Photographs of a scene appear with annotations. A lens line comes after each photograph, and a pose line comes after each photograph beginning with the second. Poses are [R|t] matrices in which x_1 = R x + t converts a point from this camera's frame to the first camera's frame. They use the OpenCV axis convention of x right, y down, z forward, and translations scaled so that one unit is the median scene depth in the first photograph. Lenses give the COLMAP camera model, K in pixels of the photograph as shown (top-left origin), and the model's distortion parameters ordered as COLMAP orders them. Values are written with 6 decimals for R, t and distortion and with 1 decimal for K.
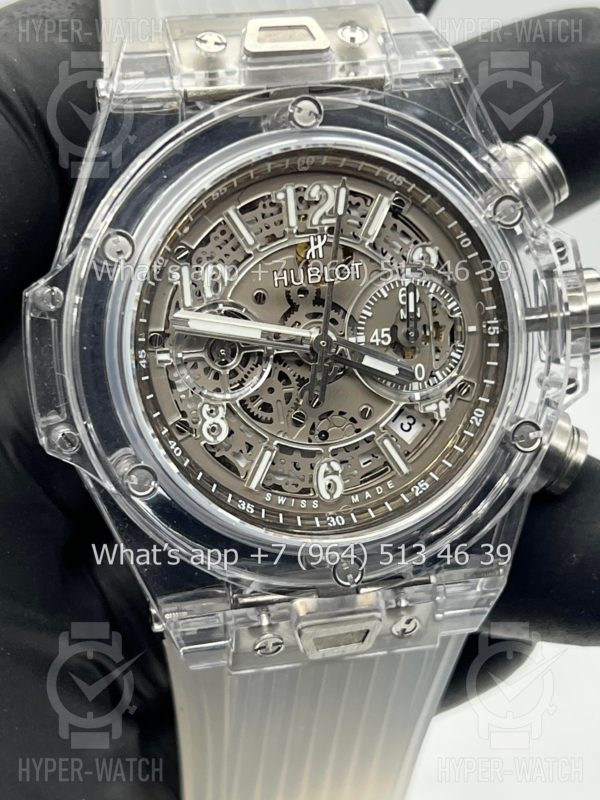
lens RADIAL K [[1793.0, 0, 300.0], [0, 1793.0, 400.0], [0, 0, 1]] dist [0.022219, 0.043541]
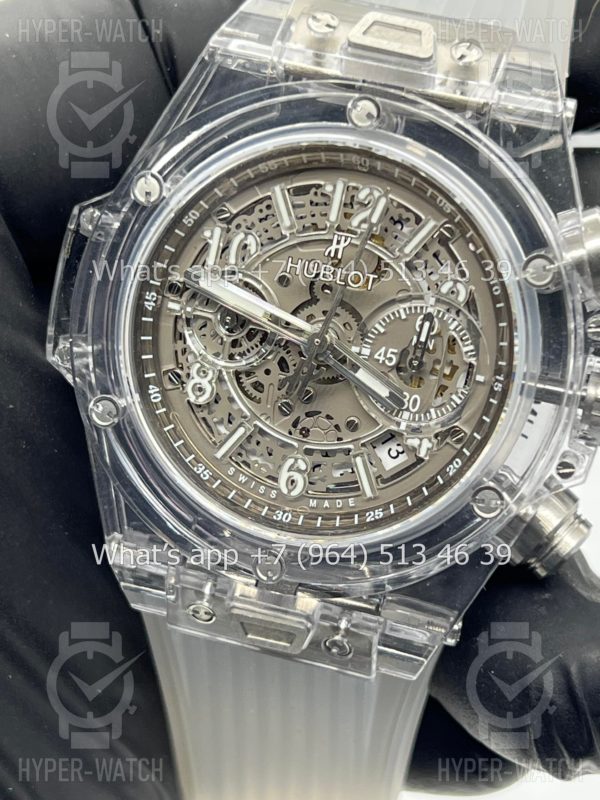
lens RADIAL K [[1793.0, 0, 300.0], [0, 1793.0, 400.0], [0, 0, 1]] dist [0.022219, 0.043541]
pose [[0.877297, 0.319292, -0.358333, 0.363011], [-0.316554, 0.946131, 0.068039, -0.064273], [0.360755, 0.053741, 0.931111, 0.074243]]
